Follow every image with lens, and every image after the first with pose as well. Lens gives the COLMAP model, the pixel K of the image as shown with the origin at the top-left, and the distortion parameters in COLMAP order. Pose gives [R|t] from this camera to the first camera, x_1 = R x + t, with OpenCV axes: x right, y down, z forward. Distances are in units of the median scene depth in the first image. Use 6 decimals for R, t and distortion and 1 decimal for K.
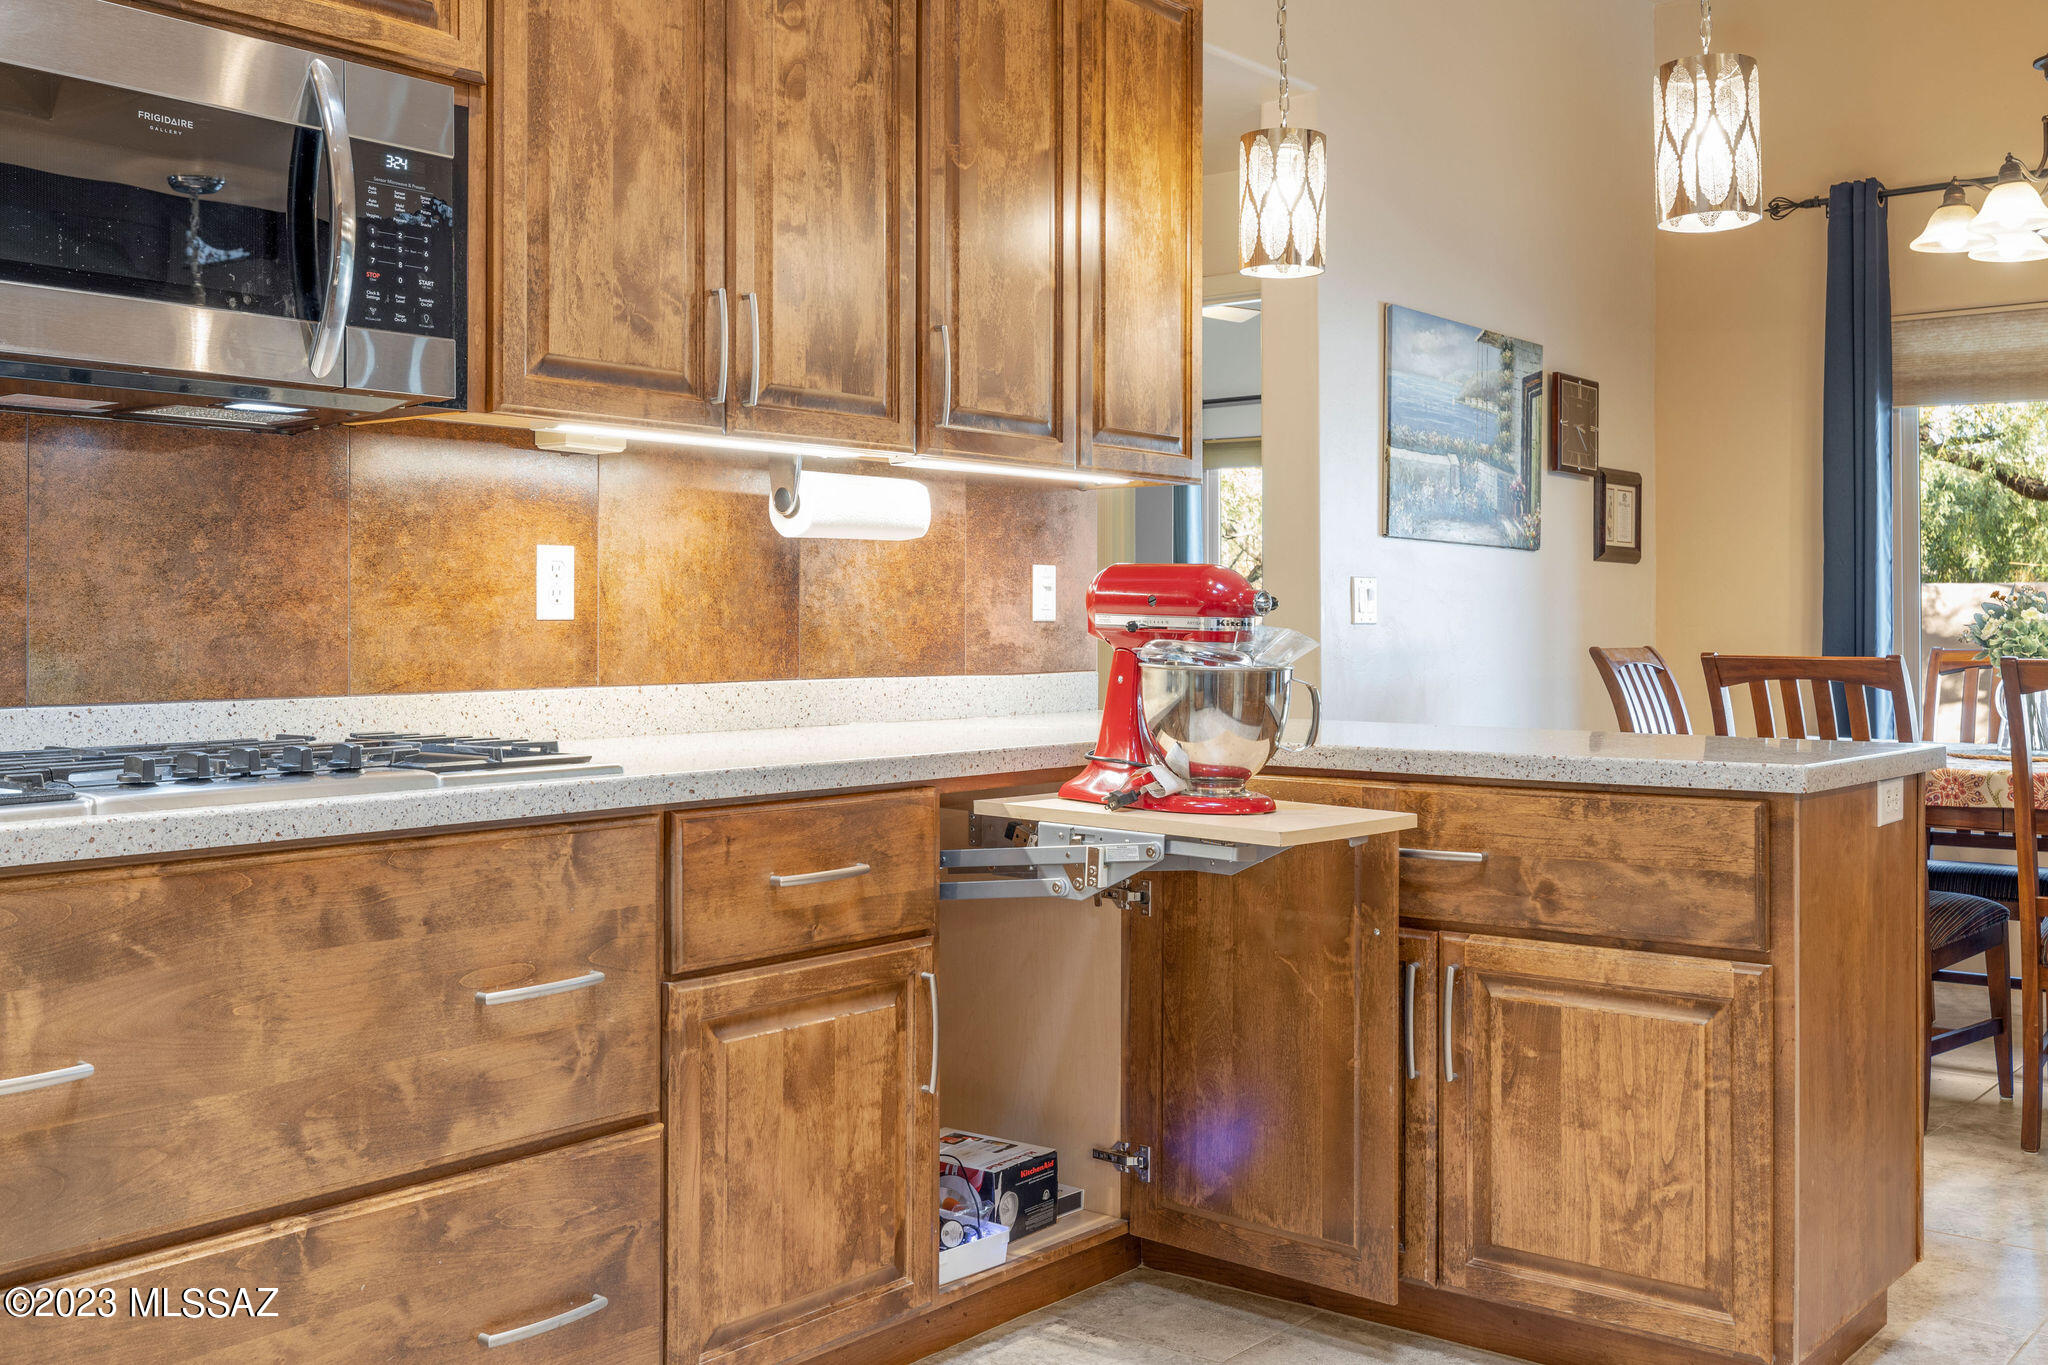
lens RADIAL K [[2007.1, 0, 1041.1], [0, 2007.1, 604.8], [0, 0, 1]] dist [-0.001834, 0.013693]
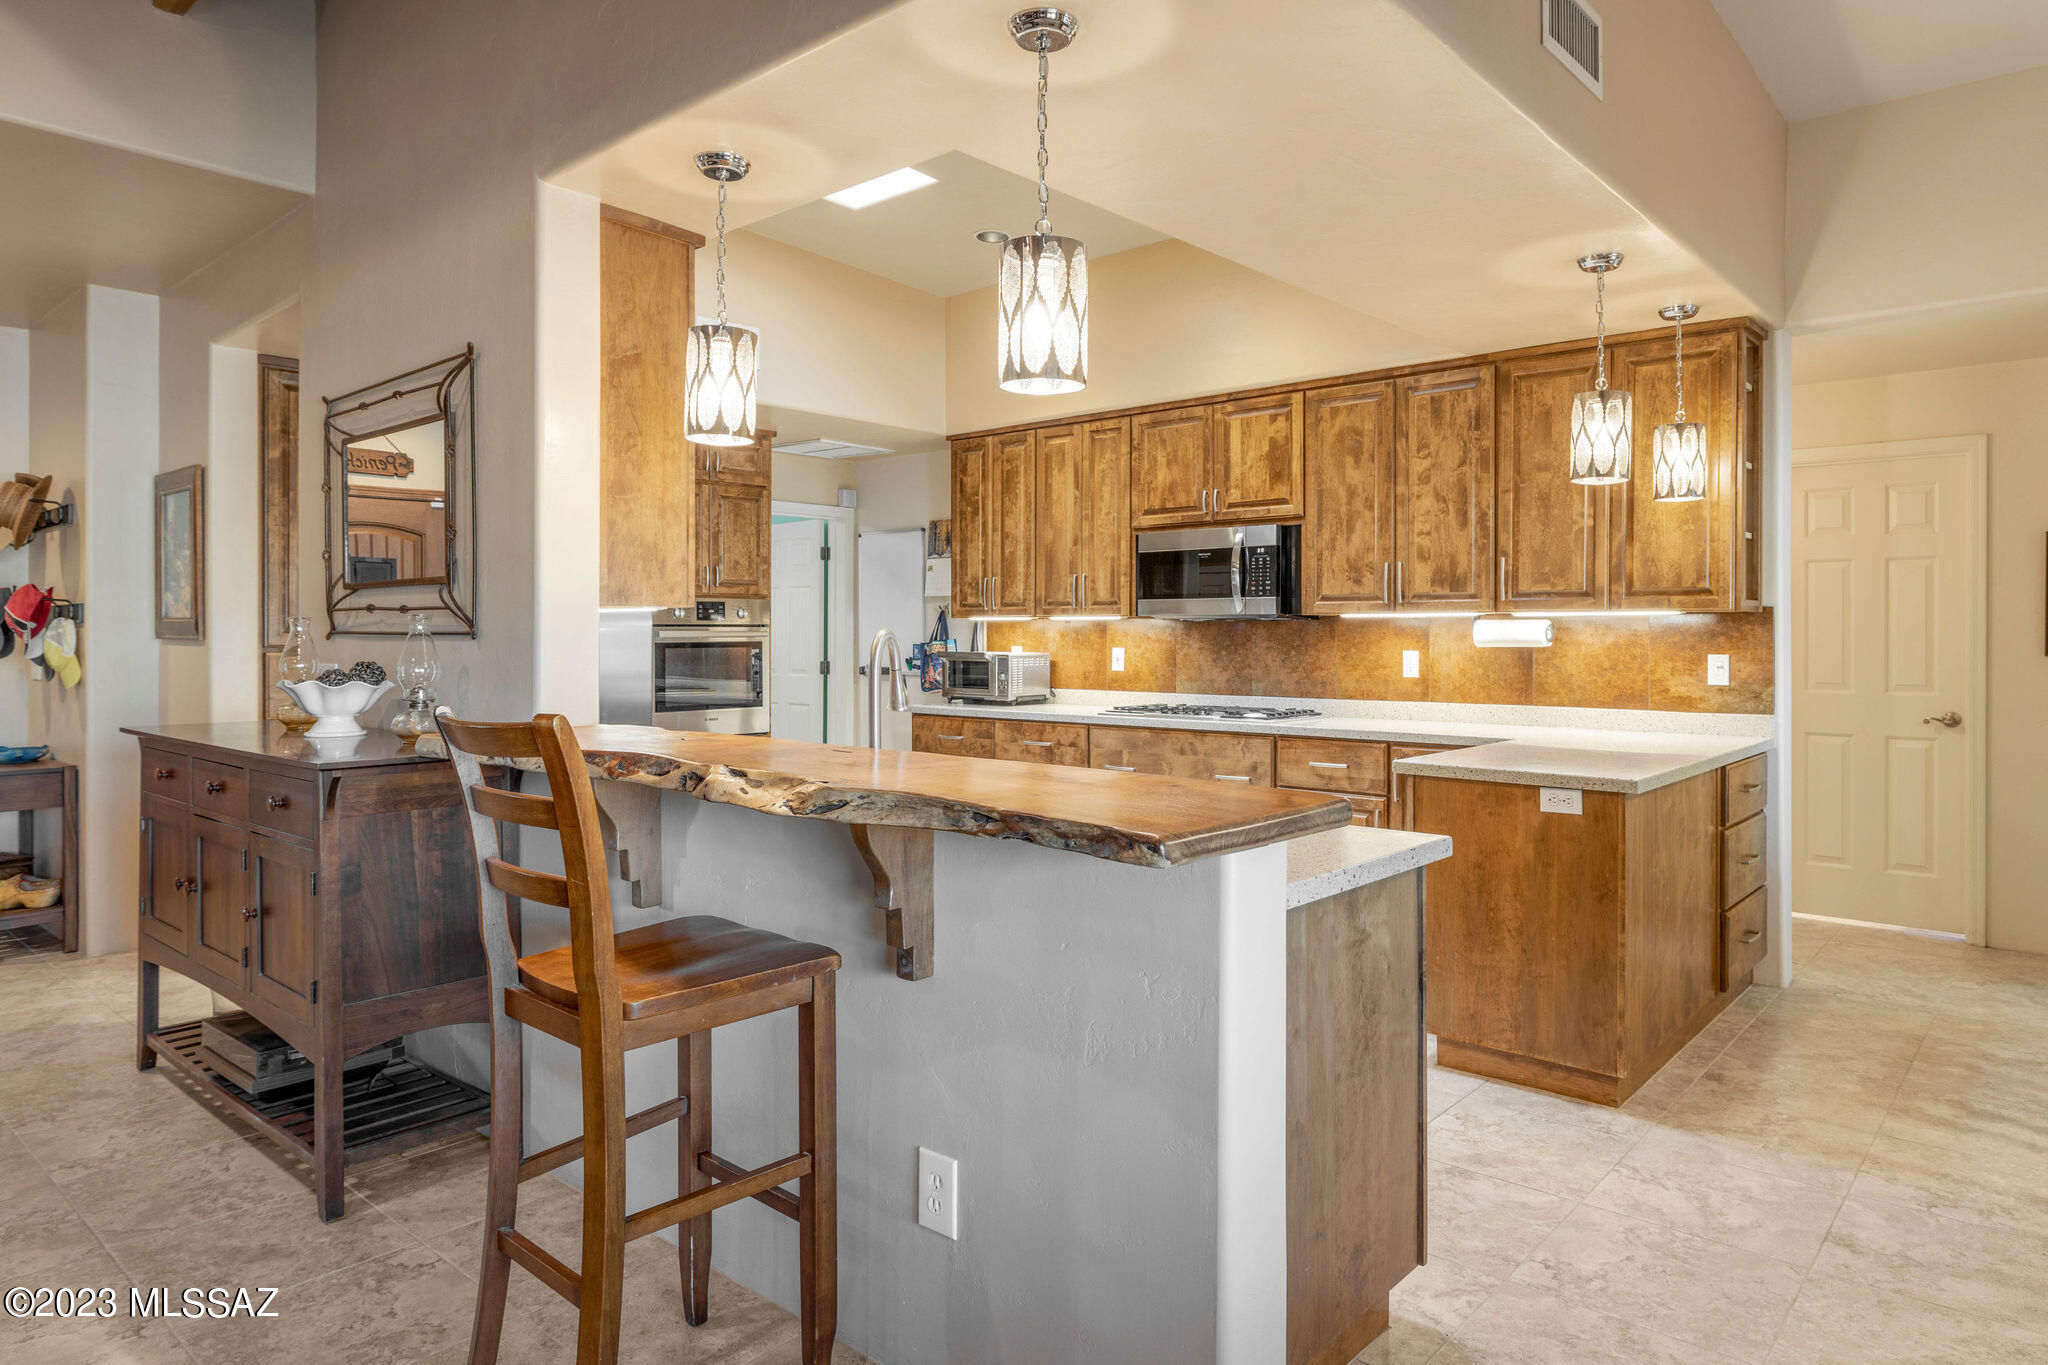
lens RADIAL K [[1265.5, 0, 1037.8], [0, 1265.5, 643.3], [0, 0, 1]] dist [0.004822, 0.001146]
pose [[-0.051508, 0.006757, -0.998650, 1.731924], [0.008197, 0.999946, 0.006343, -0.062025], [0.998639, -0.007859, -0.051560, 0.628263]]
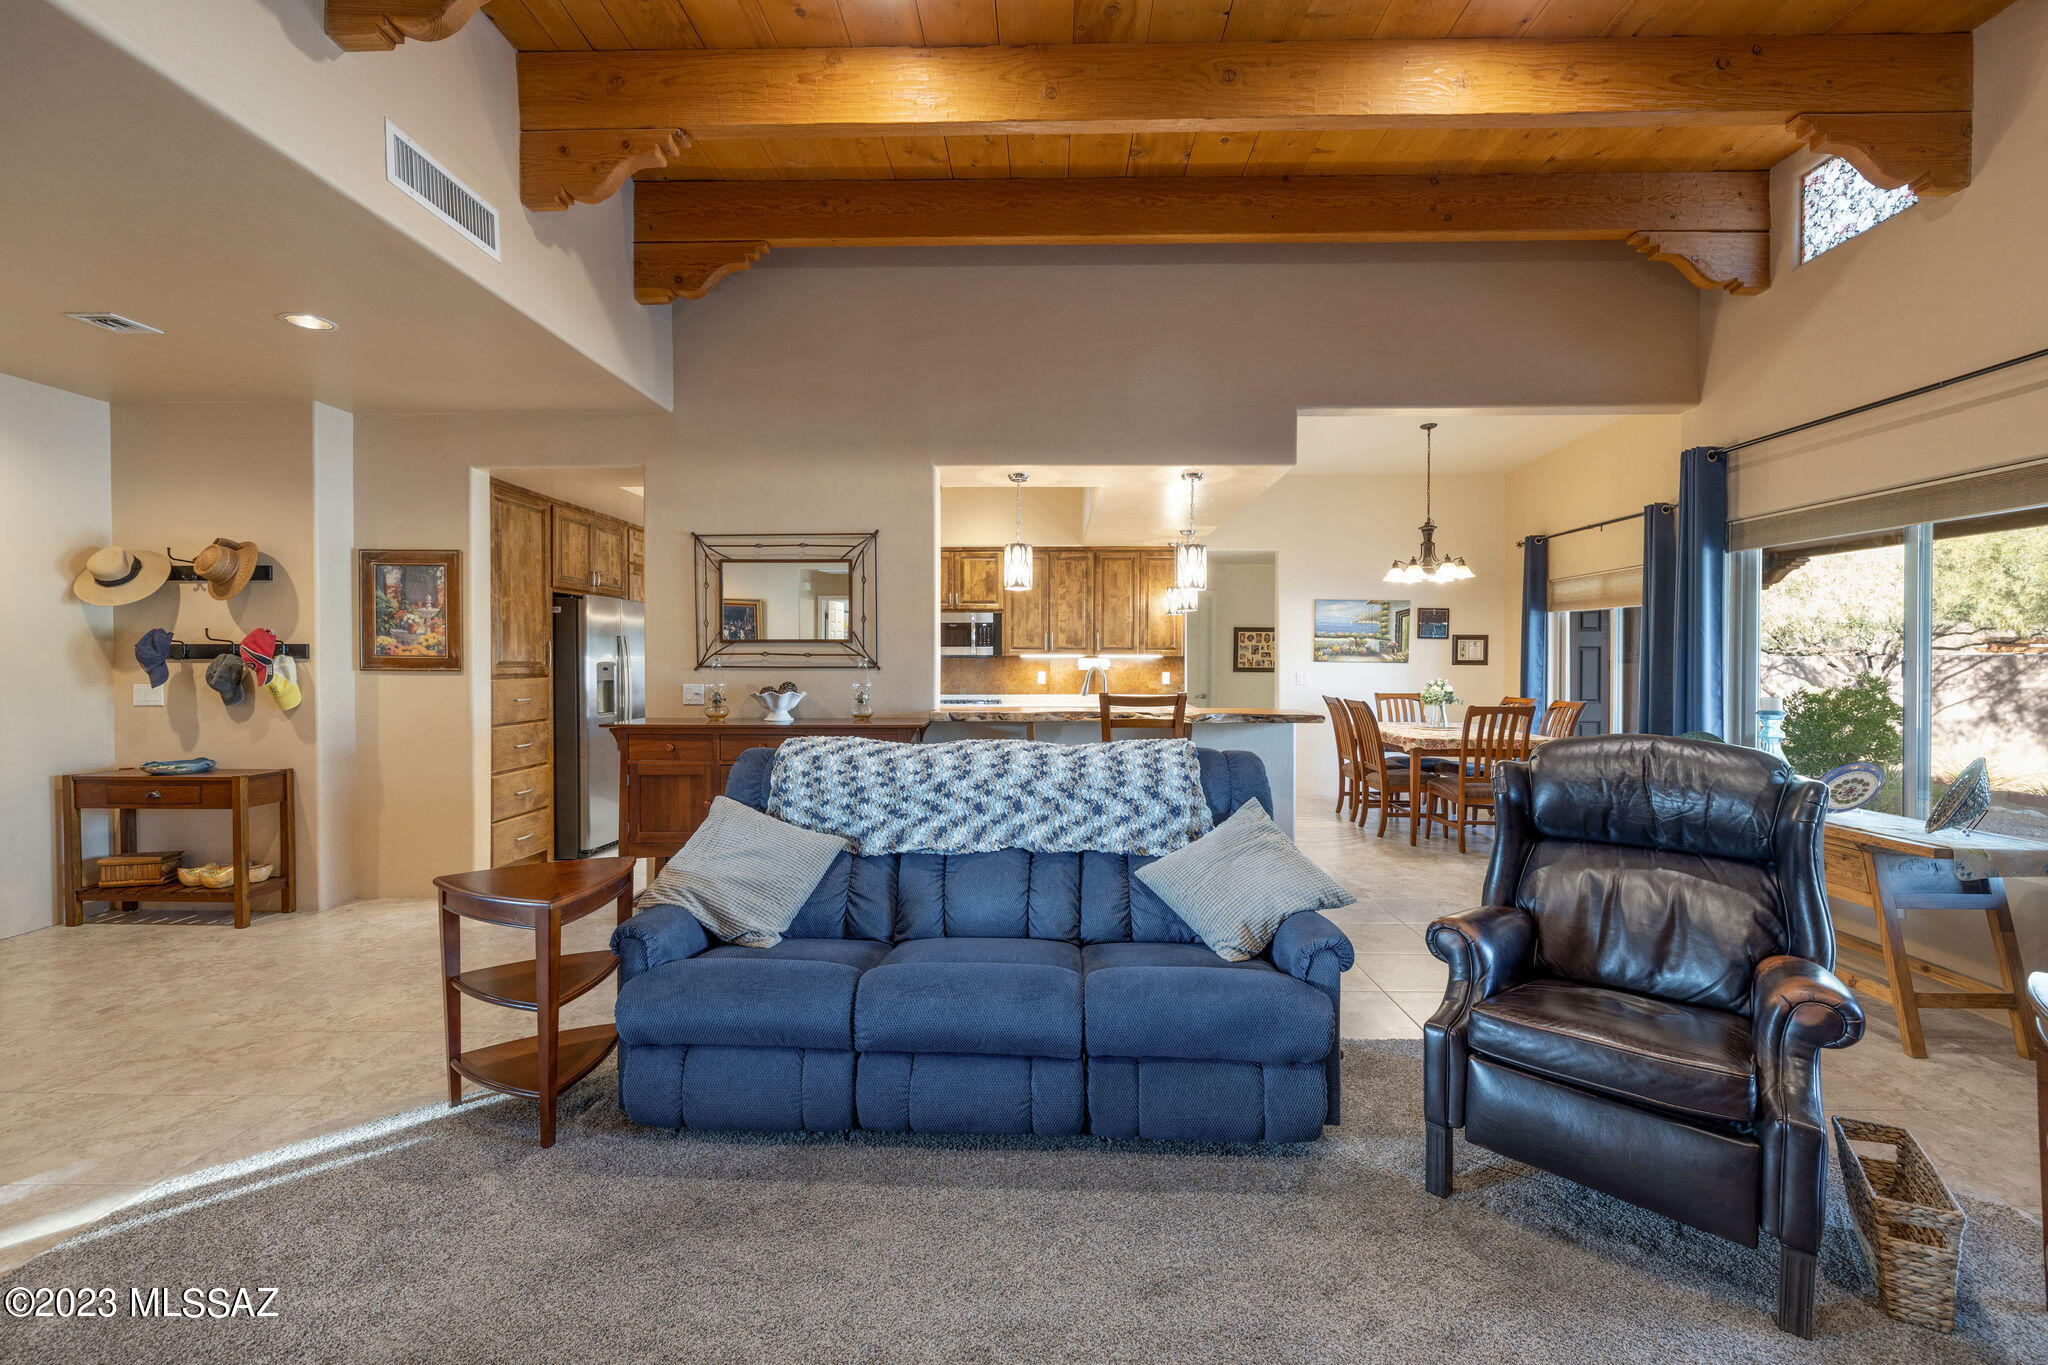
lens RADIAL K [[869.9, 0, 1034.8], [0, 869.9, 660.0], [0, 0, 1]] dist [-0.000488, 0.000005]
pose [[0.608280, 0.000418, -0.793722, 2.119869], [0.005823, 0.999971, 0.004989, -0.089097], [0.793701, -0.007657, 0.608260, -0.752078]]
